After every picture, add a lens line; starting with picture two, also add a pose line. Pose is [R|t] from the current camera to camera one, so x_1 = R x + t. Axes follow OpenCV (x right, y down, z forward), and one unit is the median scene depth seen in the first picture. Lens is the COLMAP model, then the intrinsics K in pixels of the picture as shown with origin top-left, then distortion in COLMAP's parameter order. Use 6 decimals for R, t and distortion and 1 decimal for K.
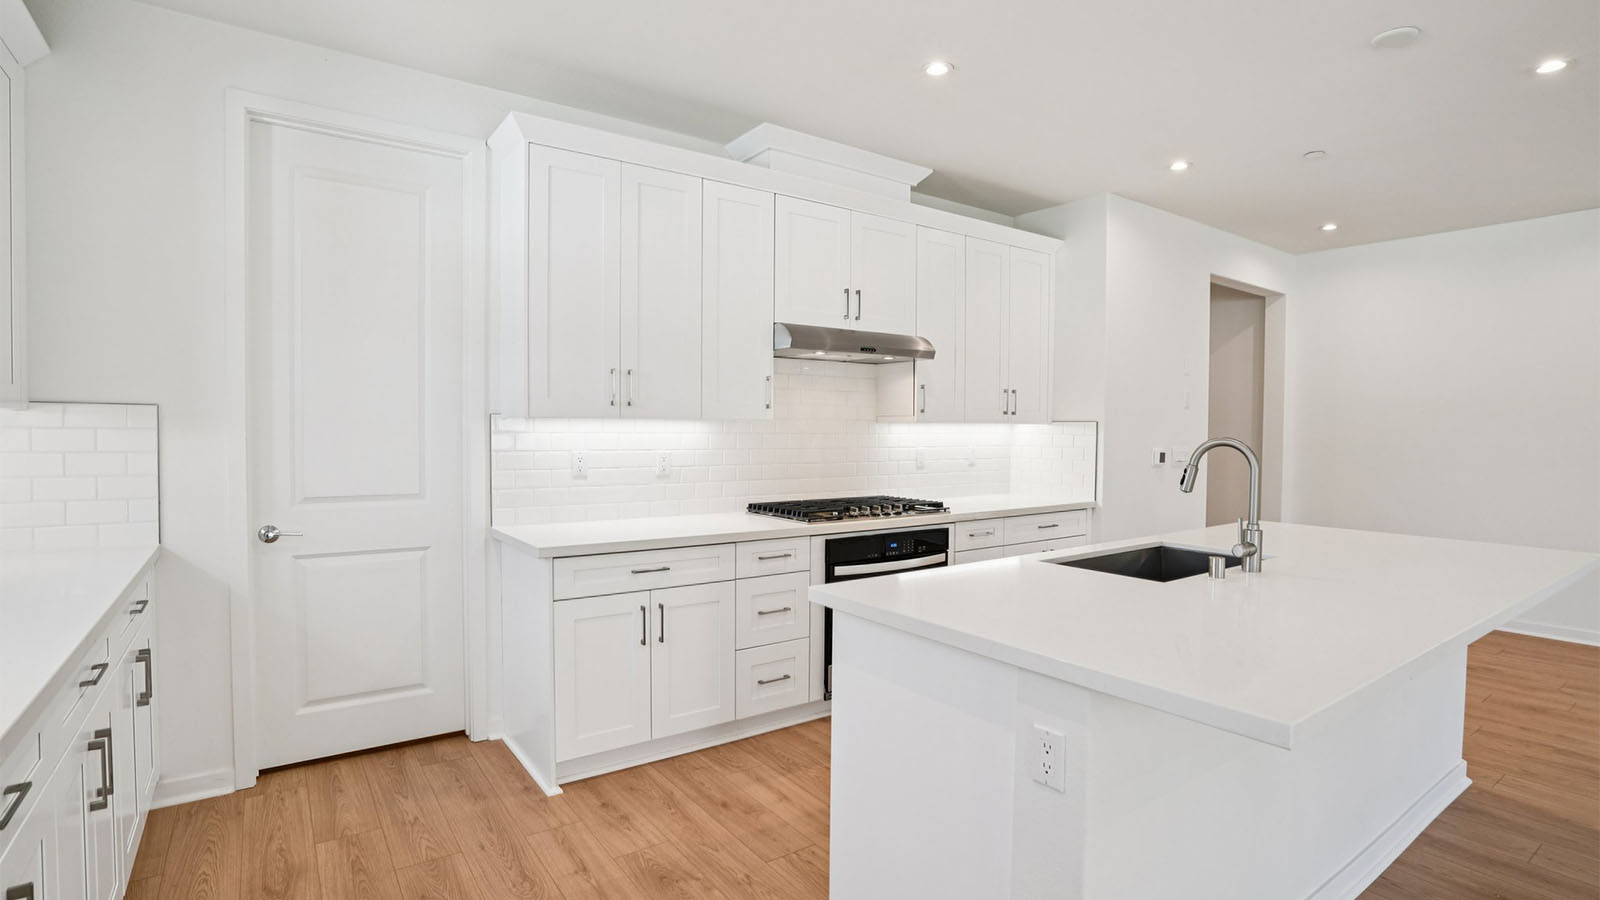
lens RADIAL K [[773.7, 0, 804.2], [0, 773.7, 447.6], [0, 0, 1]] dist [-0.044406, 0.020943]
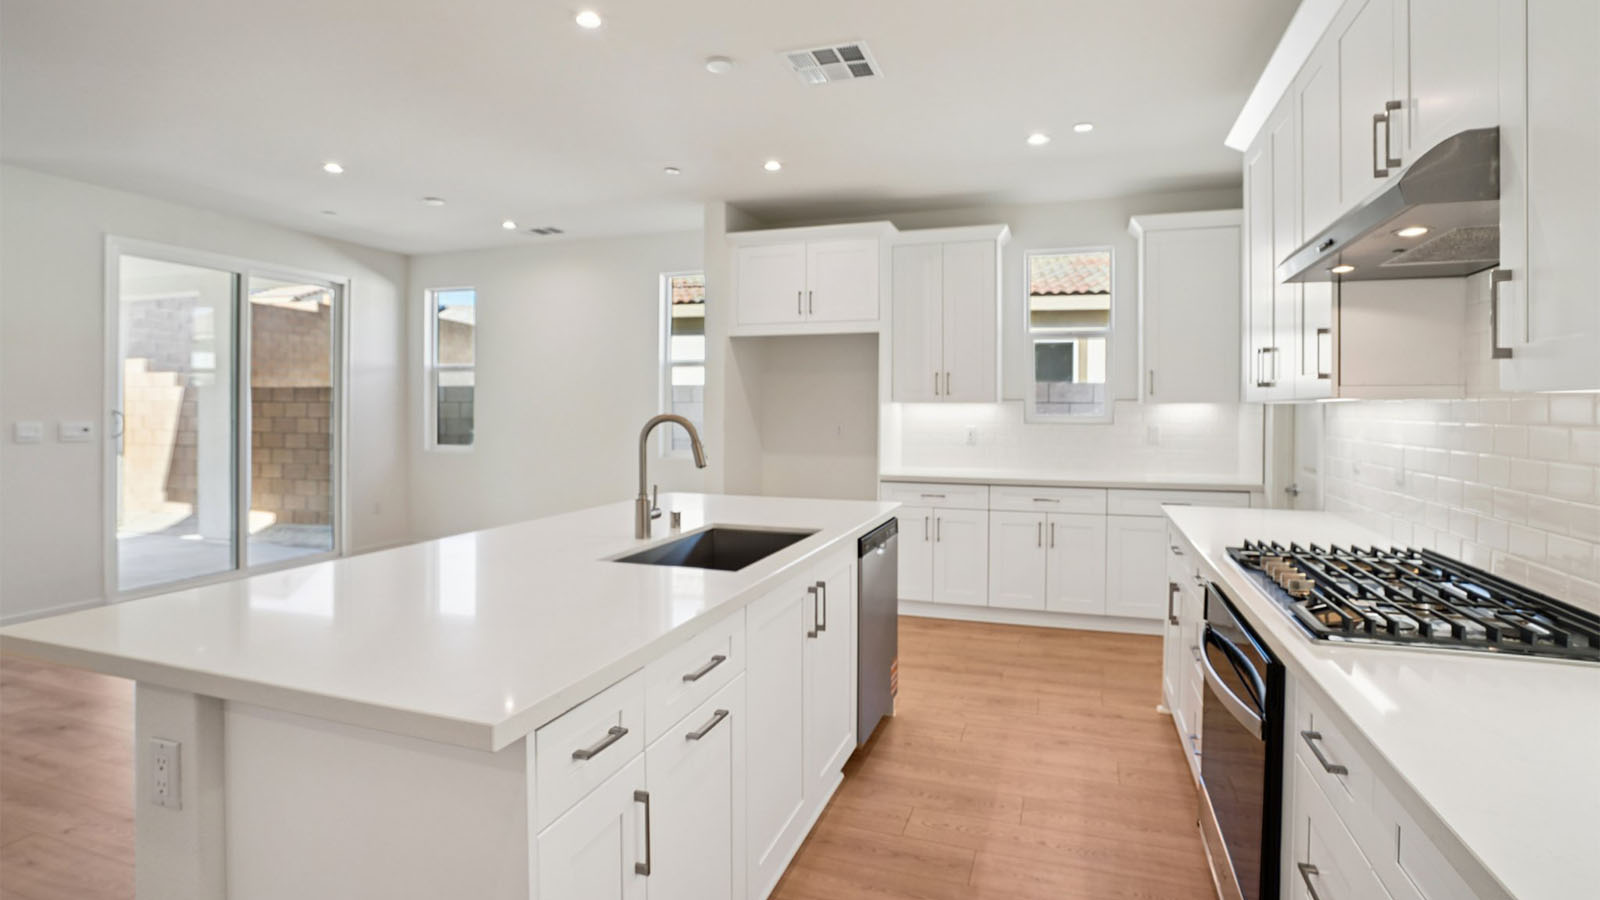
lens RADIAL K [[782.8, 0, 831.2], [0, 782.8, 410.9], [0, 0, 1]] dist [-0.001073, -0.000120]
pose [[-0.800641, -0.012111, -0.599021, 0.669523], [-0.030539, 0.999321, 0.020614, -0.027084], [0.598365, 0.034798, -0.800468, 1.320626]]
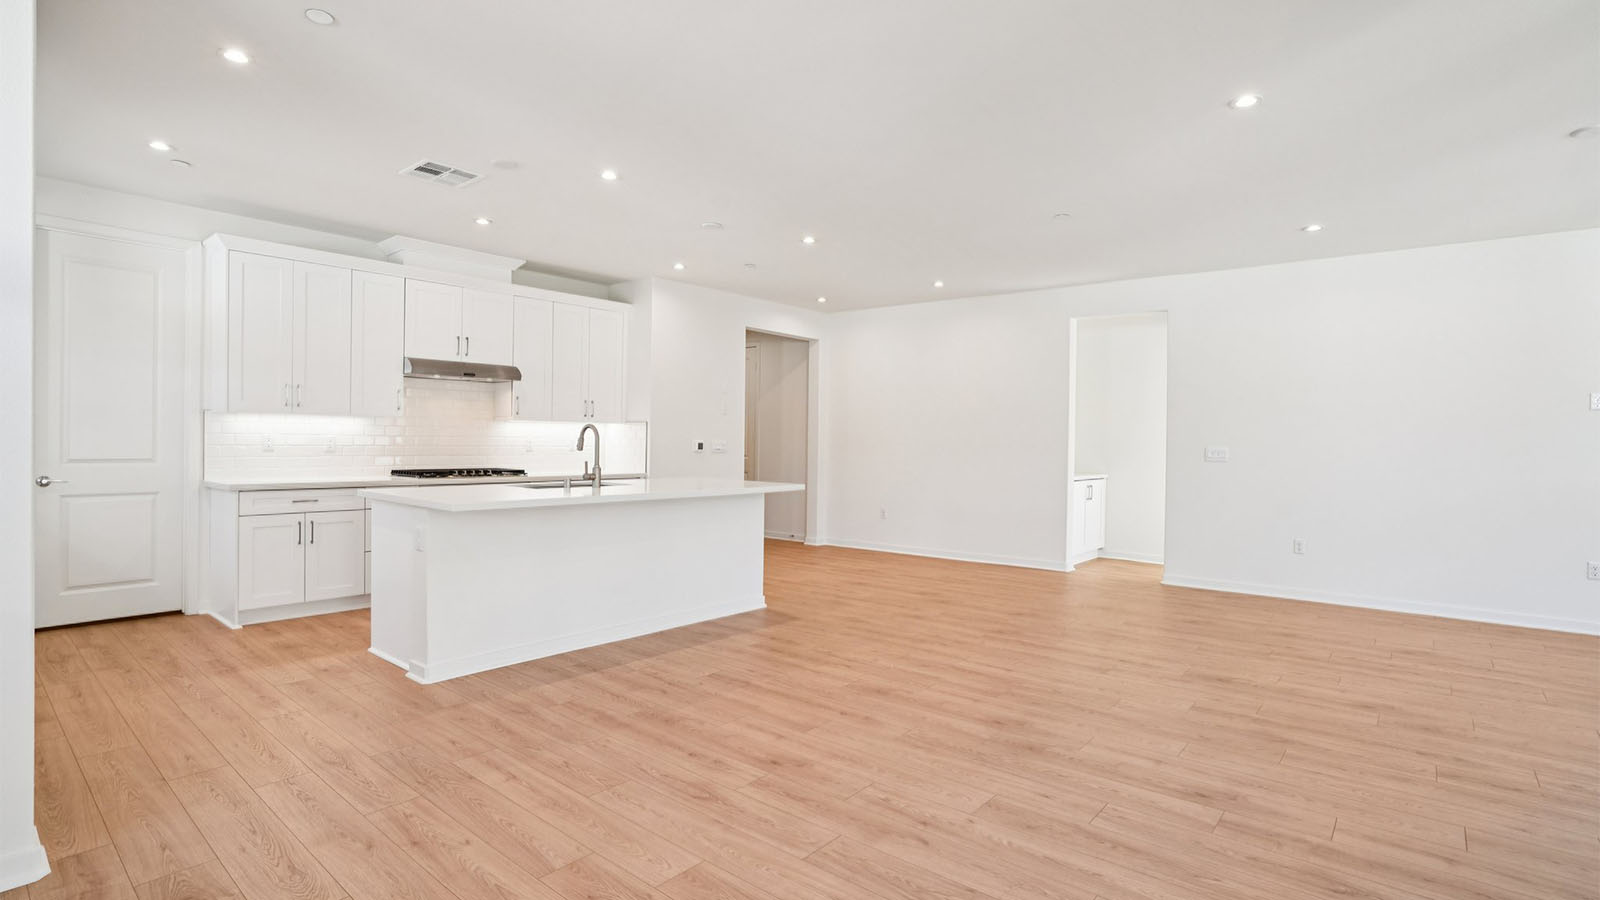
lens RADIAL K [[766.1, 0, 762.7], [0, 766.1, 442.4], [0, 0, 1]] dist [0.000384, 0.000719]
pose [[0.980267, 0.005566, 0.197600, 0.400299], [-0.001617, 0.999796, -0.020140, 0.051788], [-0.197671, 0.019423, 0.980076, -0.762490]]
